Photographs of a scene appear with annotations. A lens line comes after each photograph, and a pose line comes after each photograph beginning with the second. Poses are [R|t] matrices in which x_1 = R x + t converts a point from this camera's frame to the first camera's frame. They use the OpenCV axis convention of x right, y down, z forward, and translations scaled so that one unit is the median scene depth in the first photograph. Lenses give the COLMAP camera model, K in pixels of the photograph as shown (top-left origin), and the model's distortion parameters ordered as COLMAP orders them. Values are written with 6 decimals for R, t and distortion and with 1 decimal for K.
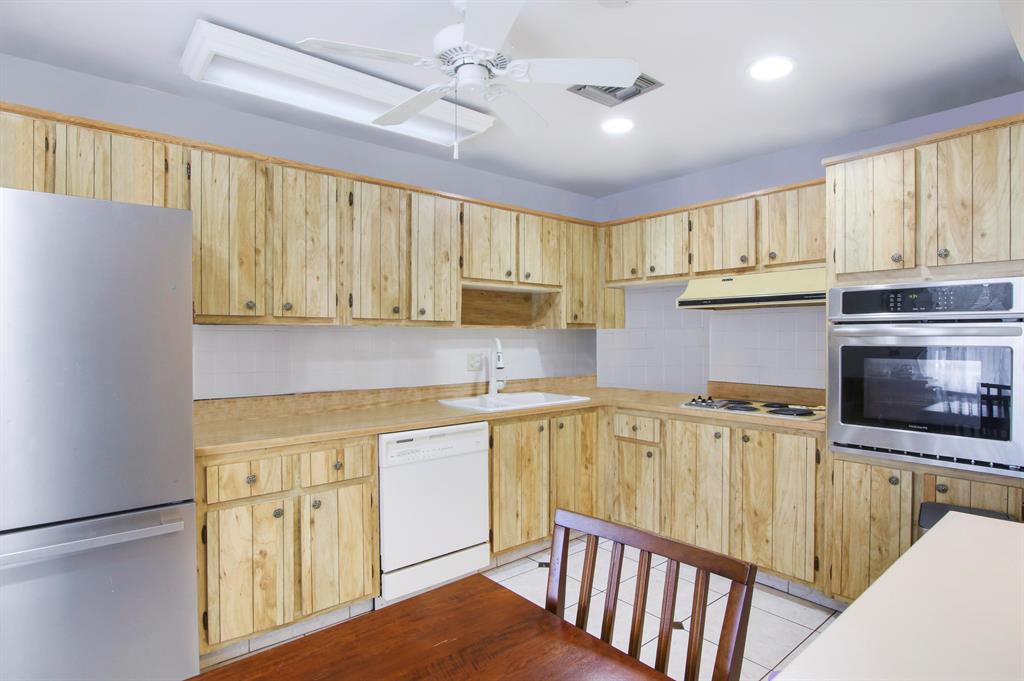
lens RADIAL K [[532.6, 0, 518.8], [0, 532.6, 343.1], [0, 0, 1]] dist [-0.012612, 0.001575]
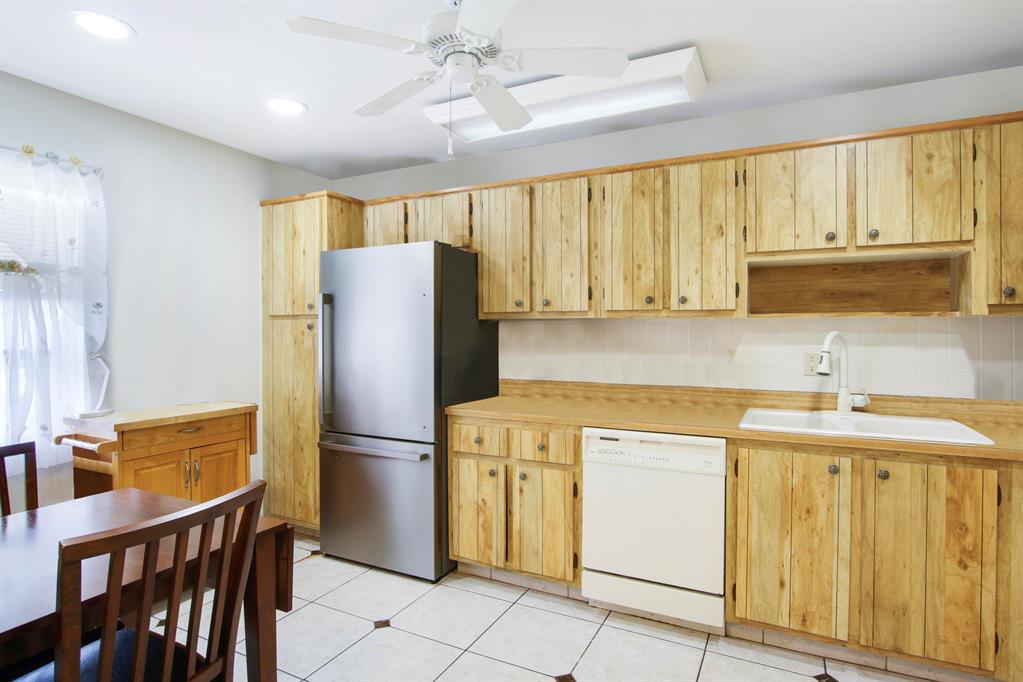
lens RADIAL K [[532.1, 0, 520.0], [0, 532.1, 333.2], [0, 0, 1]] dist [-0.012612, 0.001575]
pose [[0.406321, 0.002982, -0.913725, 0.523876], [-0.013329, 0.999908, -0.002664, 0.000907], [0.913633, 0.013262, 0.406323, 0.423238]]
